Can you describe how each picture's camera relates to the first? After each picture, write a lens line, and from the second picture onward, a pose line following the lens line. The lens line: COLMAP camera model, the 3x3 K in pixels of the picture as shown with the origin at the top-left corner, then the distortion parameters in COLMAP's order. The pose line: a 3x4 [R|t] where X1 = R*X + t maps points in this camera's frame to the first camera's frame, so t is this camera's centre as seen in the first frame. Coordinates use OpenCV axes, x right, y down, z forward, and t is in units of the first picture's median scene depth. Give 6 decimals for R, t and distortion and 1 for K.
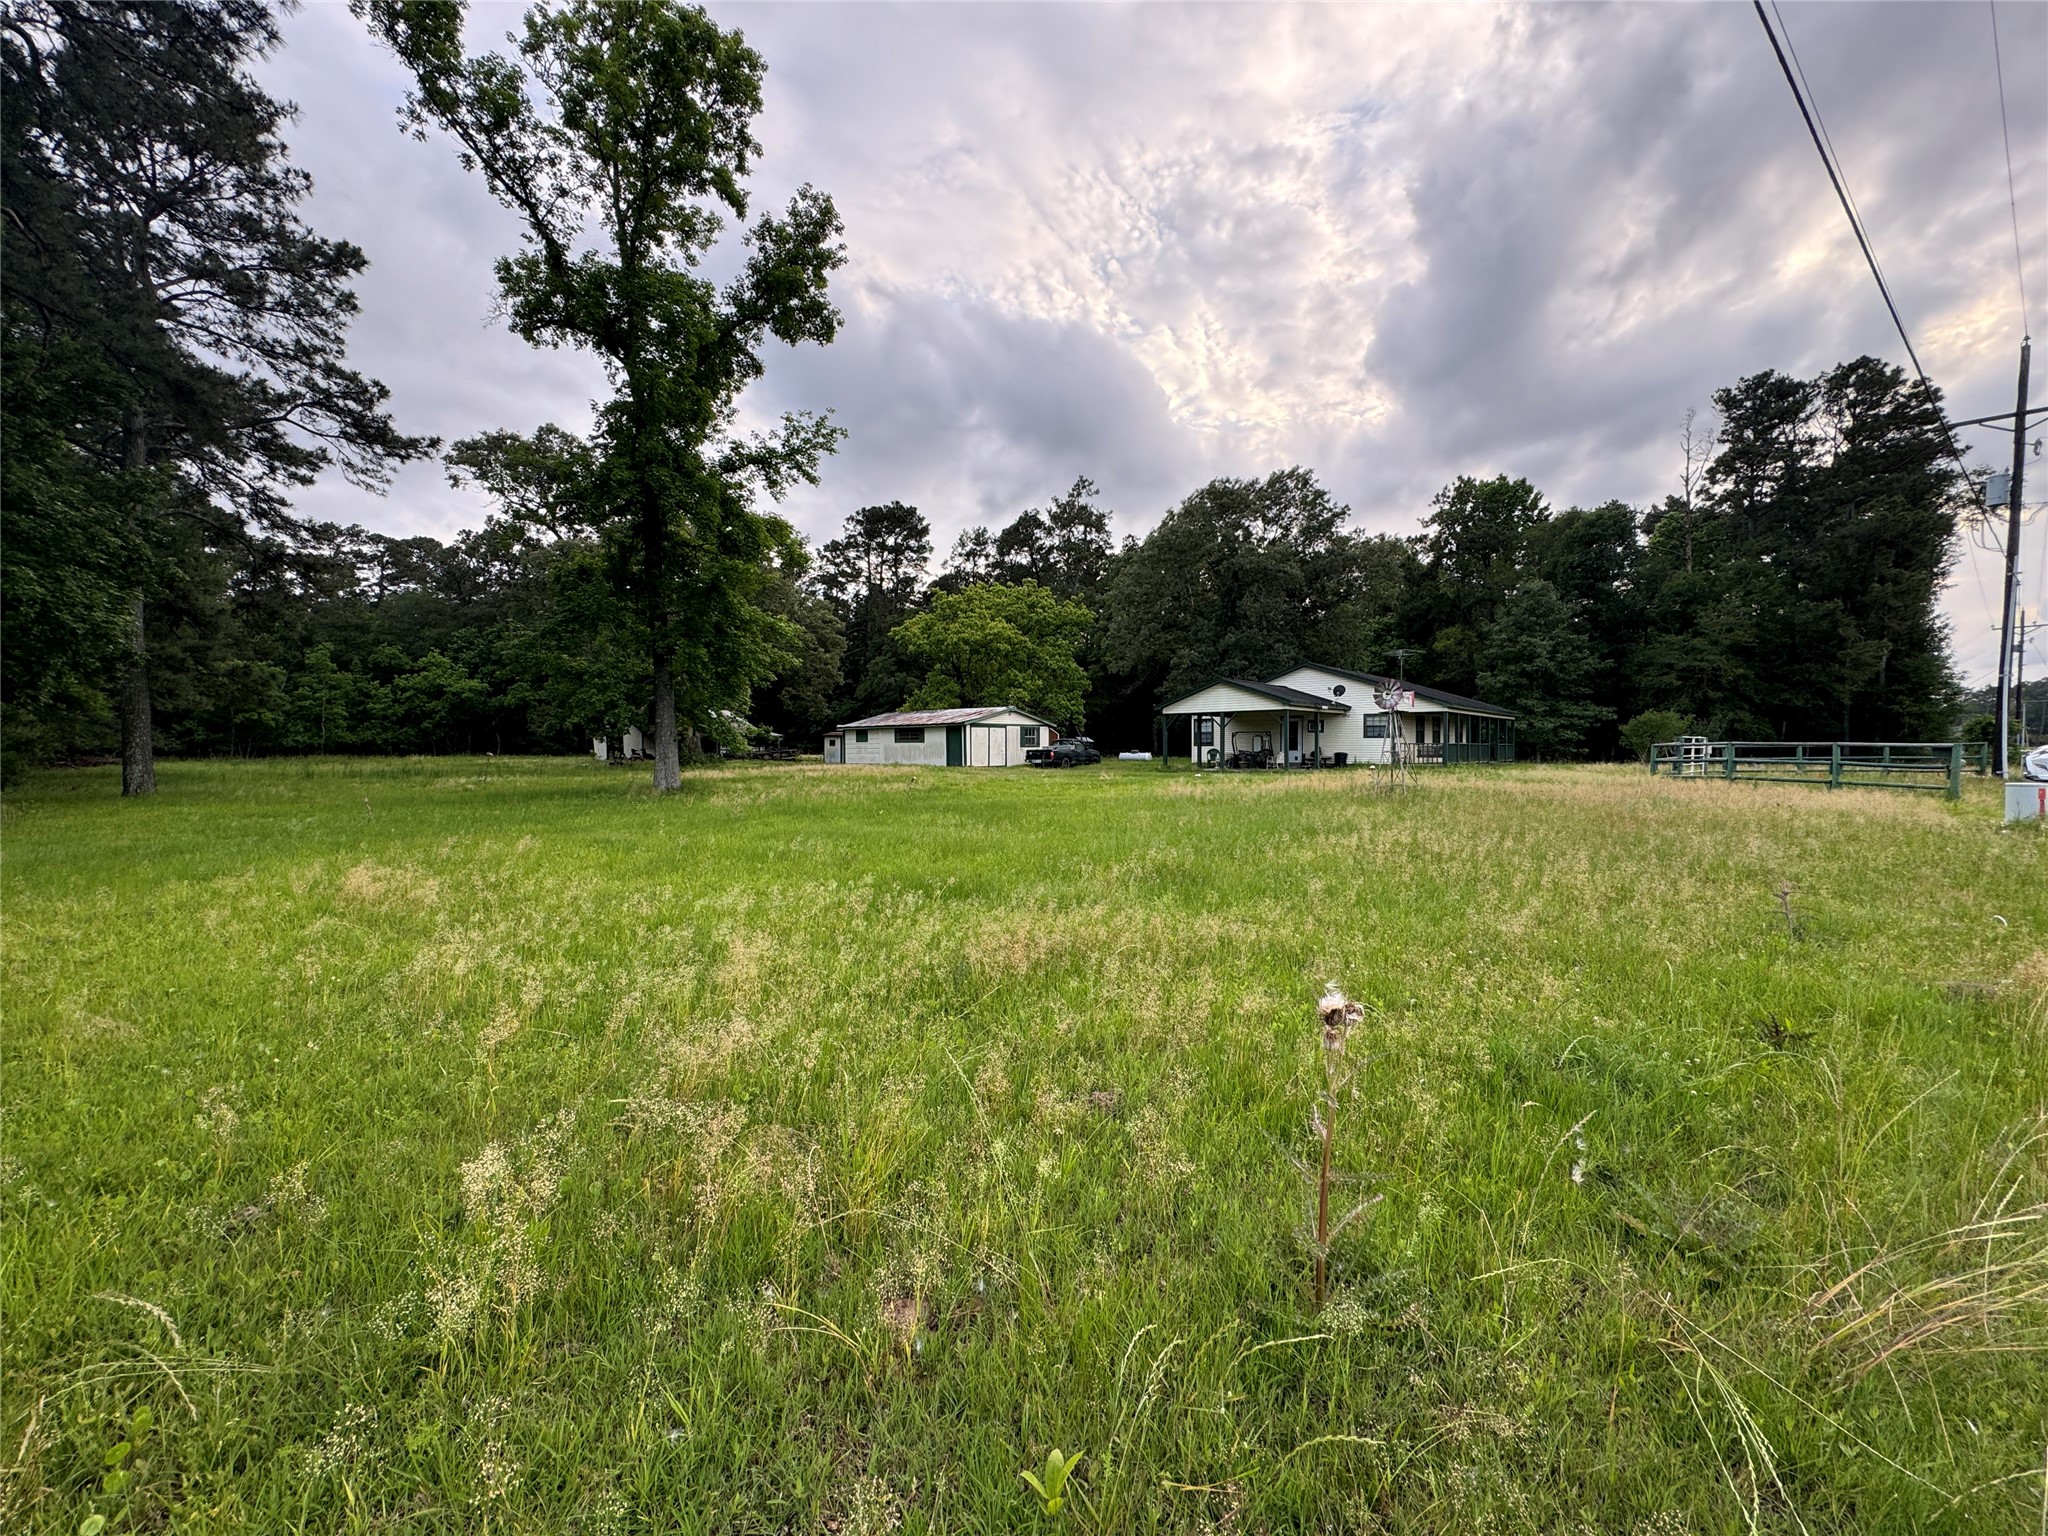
lens RADIAL K [[820.8, 0, 1021.1], [0, 820.8, 767.7], [0, 0, 1]] dist [0.001391, 0.000102]
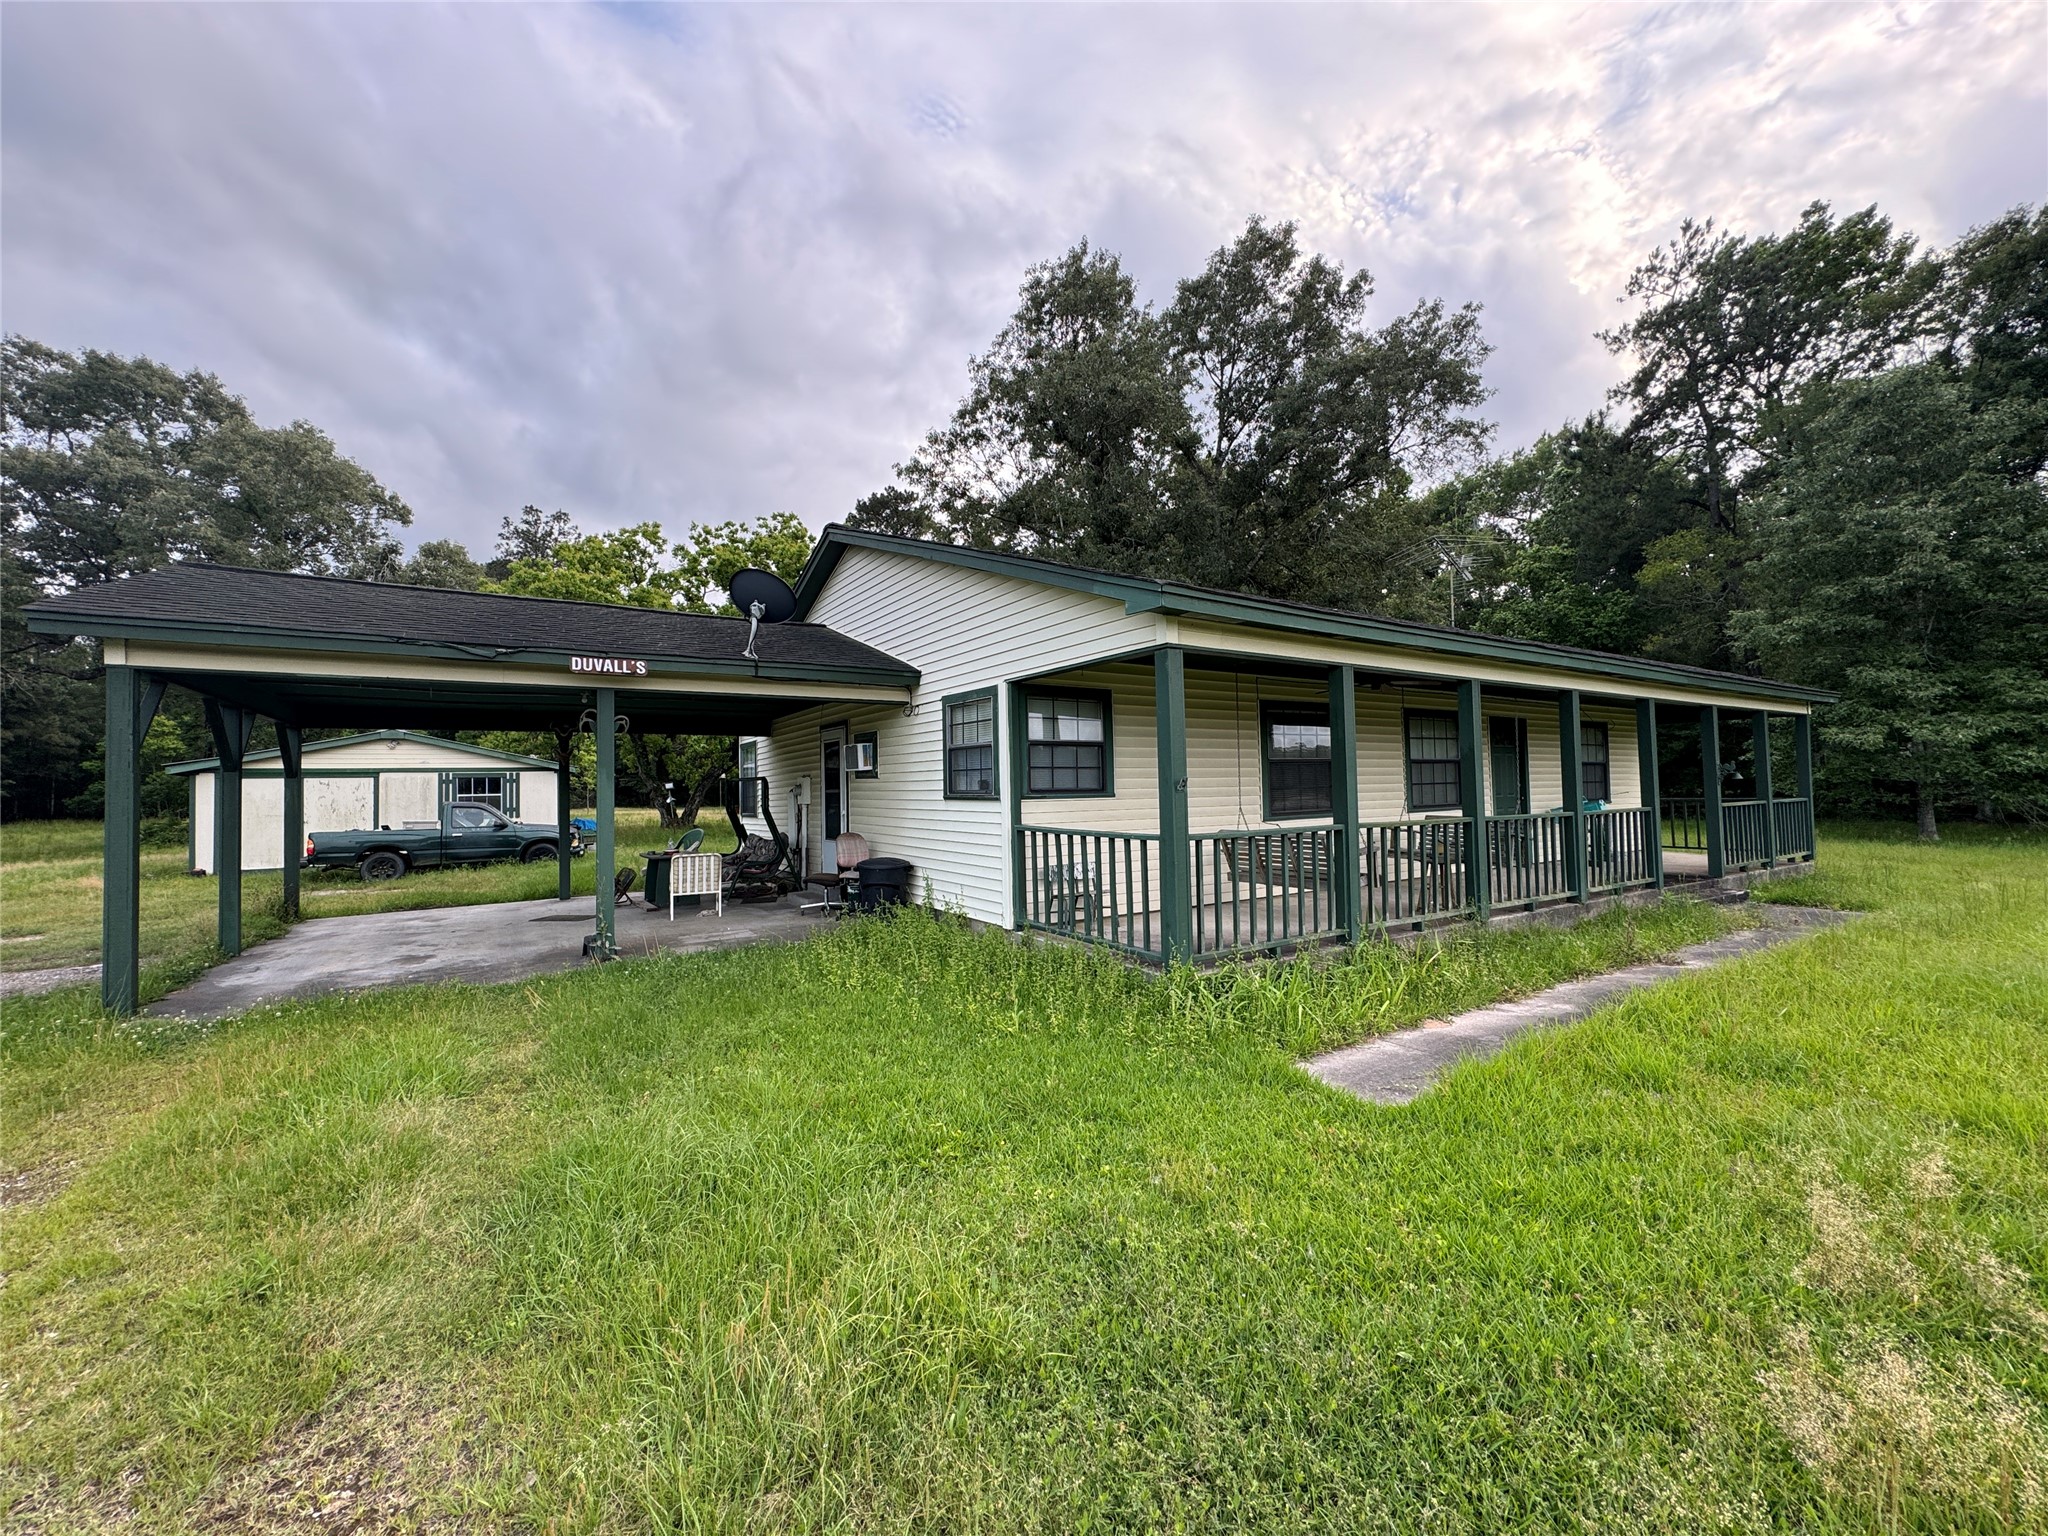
lens RADIAL K [[820.8, 0, 1021.1], [0, 820.8, 767.7], [0, 0, 1]] dist [0.001391, 0.000102]
pose [[0.958617, -0.021843, -0.283859, 0.333691], [0.008909, 0.998866, -0.046776, -0.022682], [0.284559, 0.042311, 0.957724, 0.512092]]
